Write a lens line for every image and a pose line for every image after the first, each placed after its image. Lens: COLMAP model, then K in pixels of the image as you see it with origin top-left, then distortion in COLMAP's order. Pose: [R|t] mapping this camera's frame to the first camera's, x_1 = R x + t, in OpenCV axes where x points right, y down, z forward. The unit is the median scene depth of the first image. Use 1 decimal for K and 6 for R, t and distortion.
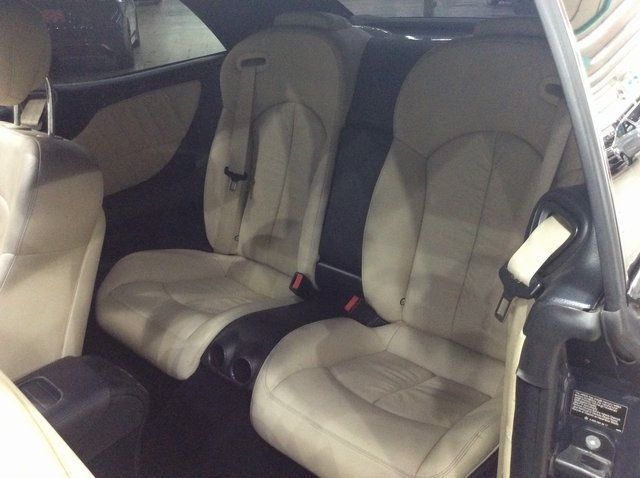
lens RADIAL K [[583.7, 0, 323.6], [0, 583.7, 240.7], [0, 0, 1]] dist [0.116613, -0.226923]
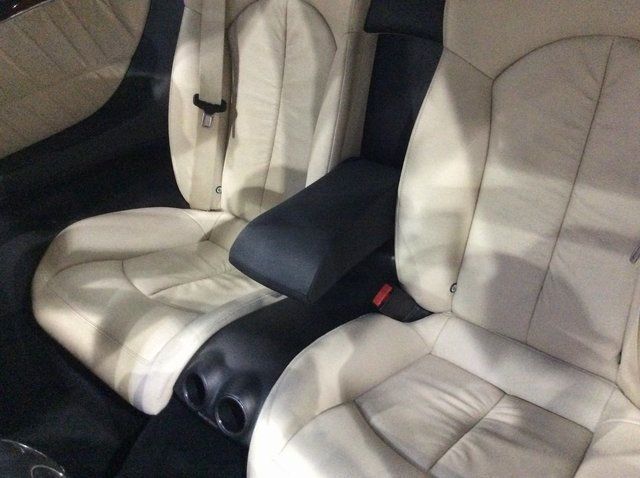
lens RADIAL K [[583.7, 0, 323.6], [0, 583.7, 240.7], [0, 0, 1]] dist [0.116613, -0.226923]
pose [[0.999179, -0.040516, -0.000543, -0.017817], [0.039986, 0.983759, 0.174983, -0.074979], [-0.006556, -0.174861, 0.984571, 0.277431]]
